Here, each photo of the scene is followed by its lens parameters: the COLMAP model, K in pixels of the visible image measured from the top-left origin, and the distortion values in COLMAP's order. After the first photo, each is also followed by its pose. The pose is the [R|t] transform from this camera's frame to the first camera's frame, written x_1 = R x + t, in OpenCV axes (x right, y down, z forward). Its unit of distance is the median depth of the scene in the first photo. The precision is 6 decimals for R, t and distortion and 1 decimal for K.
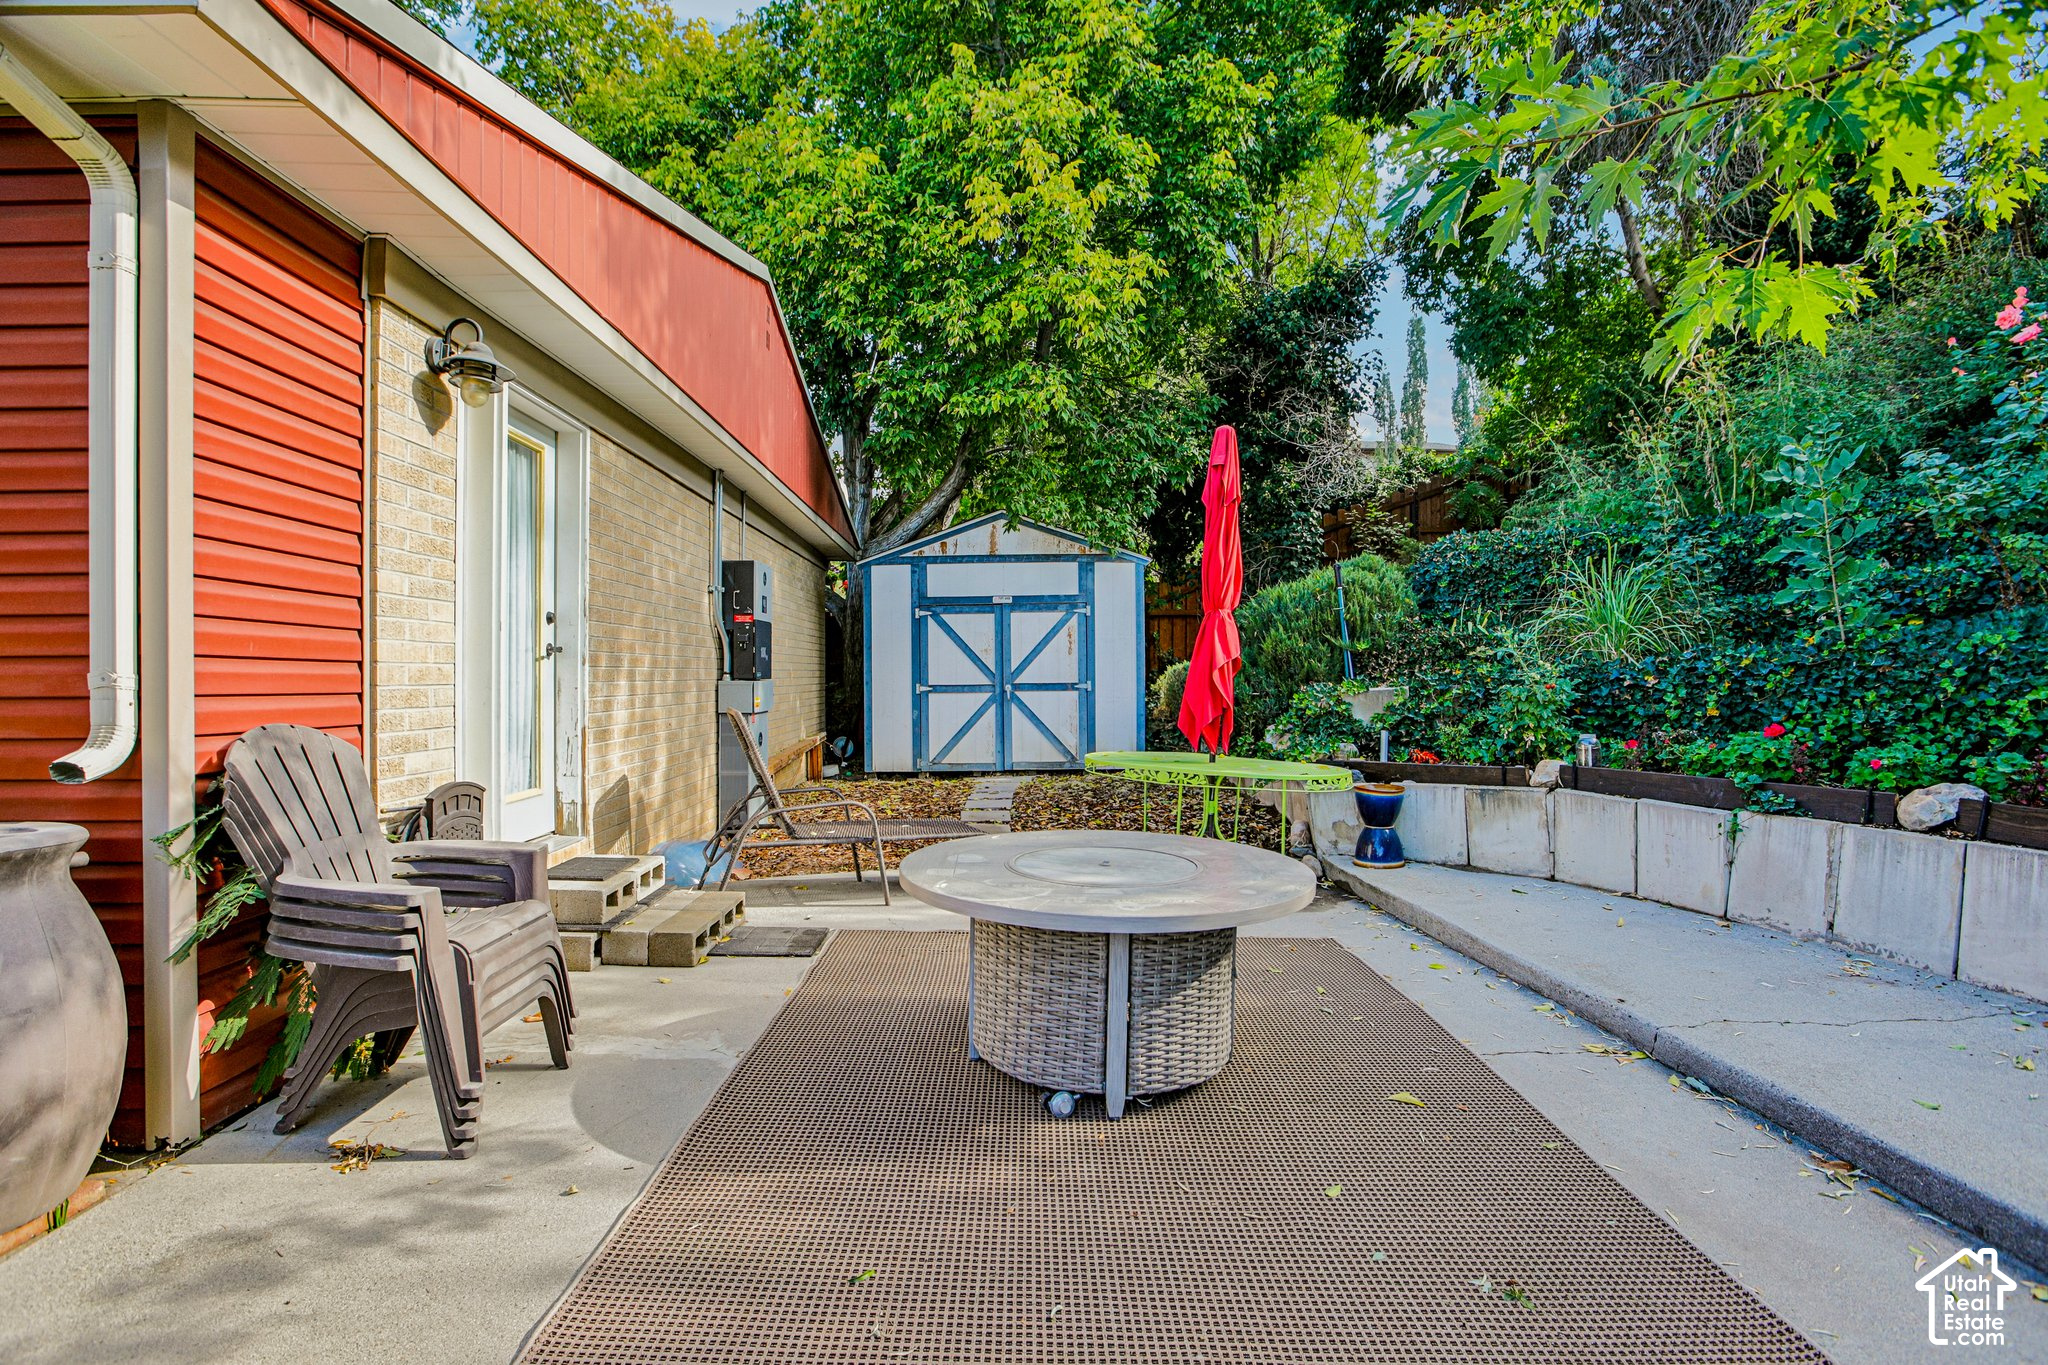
lens RADIAL K [[987.0, 0, 1022.8], [0, 987.0, 677.5], [0, 0, 1]] dist [-0.054110, 0.027298]
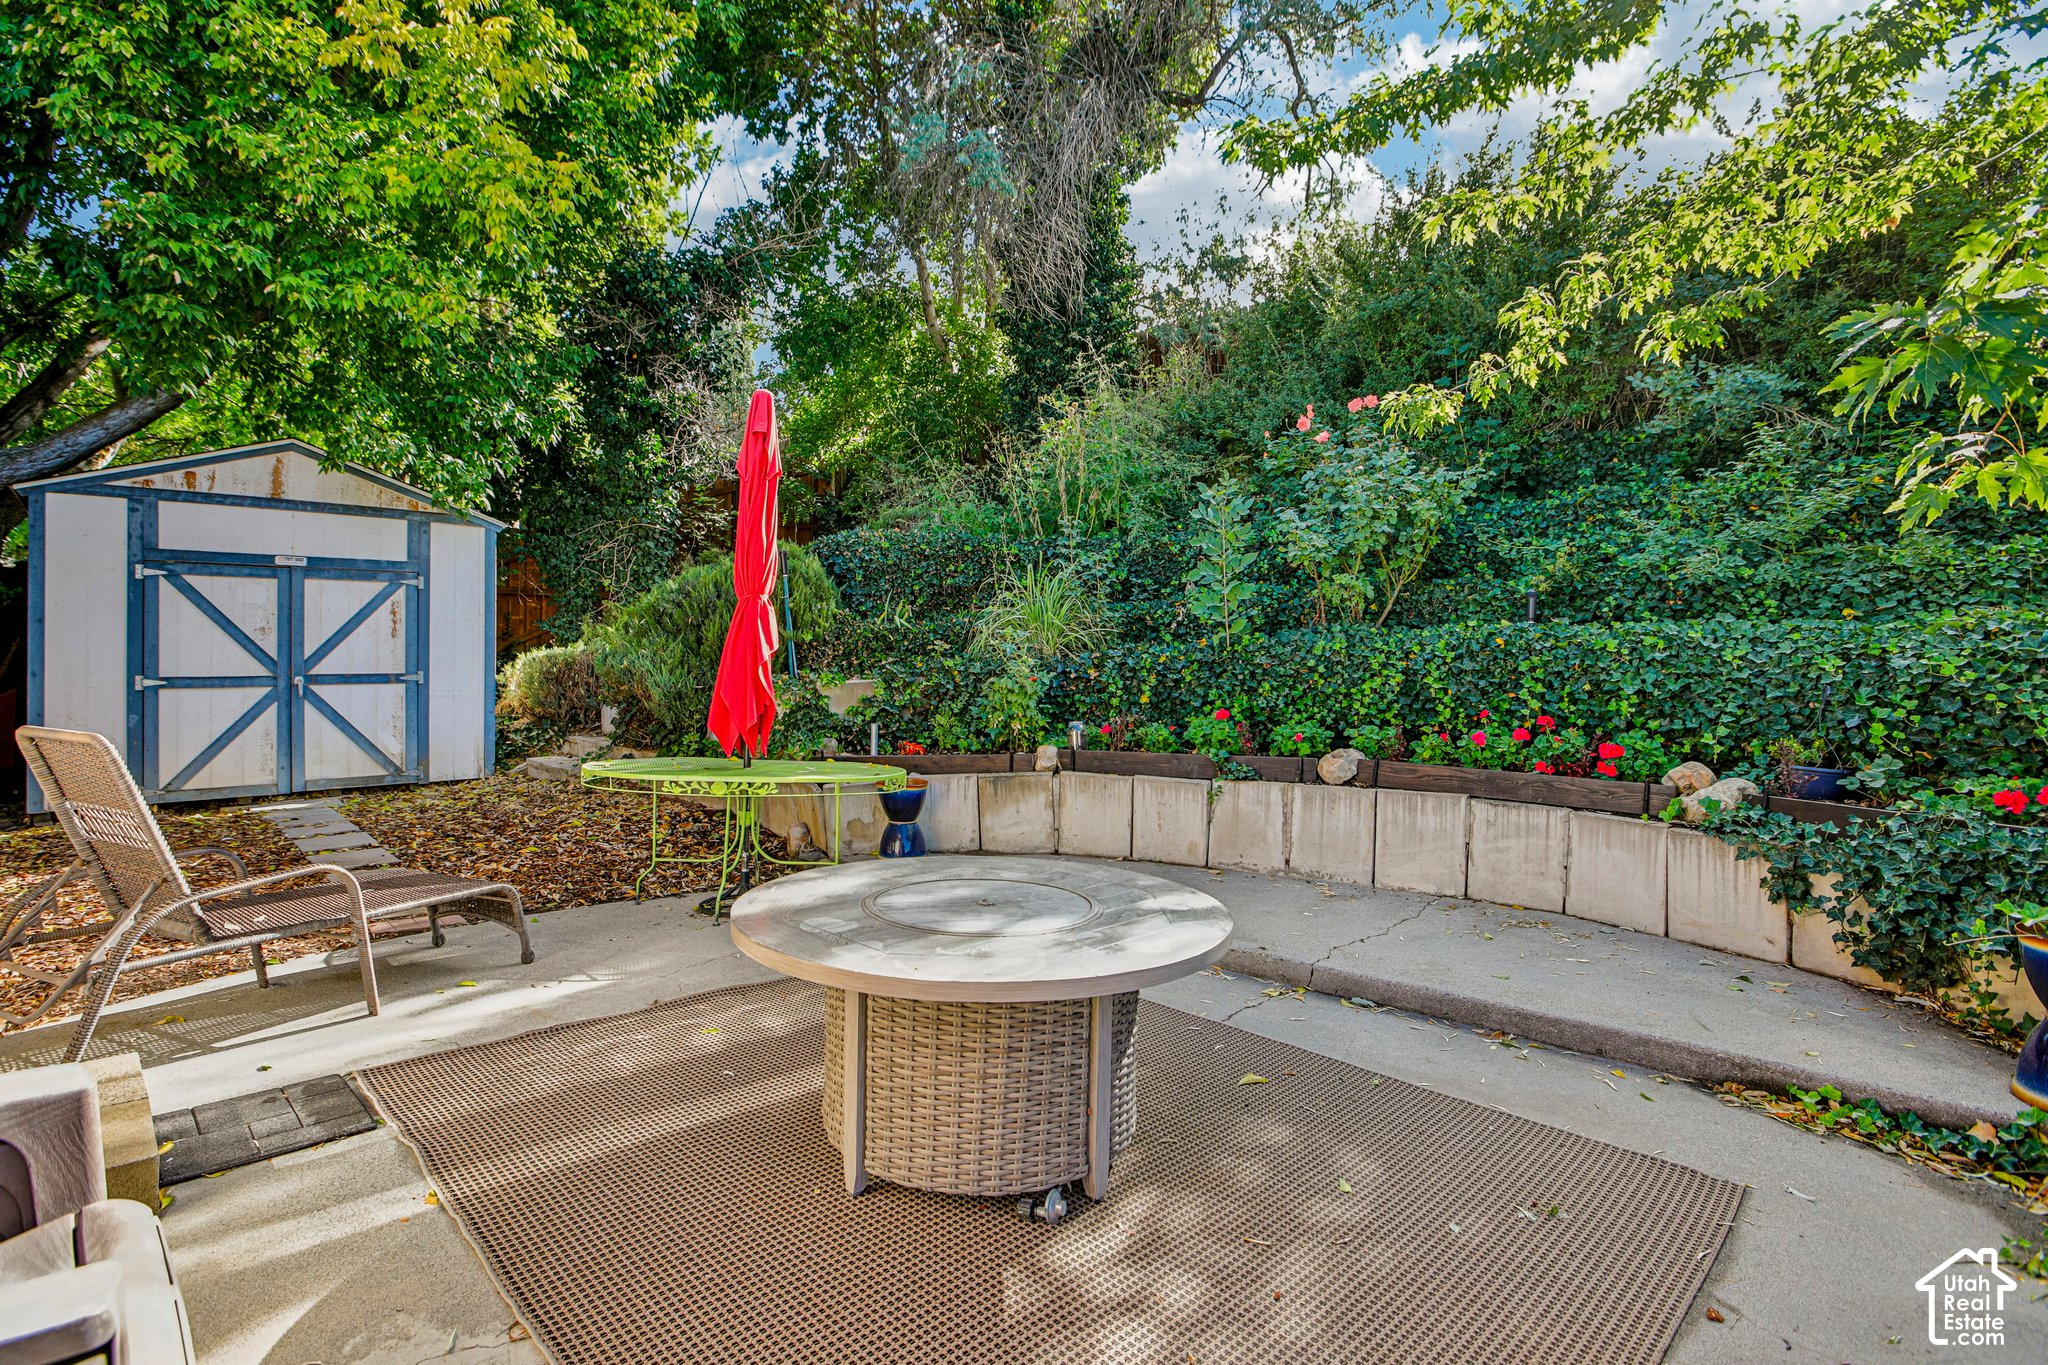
lens RADIAL K [[989.4, 0, 1025.8], [0, 989.4, 660.7], [0, 0, 1]] dist [-0.057650, 0.026338]
pose [[0.716369, 0.007182, 0.697685, -0.166858], [-0.004566, 0.999974, -0.005606, -0.003741], [-0.697707, 0.000831, 0.716383, 0.133079]]
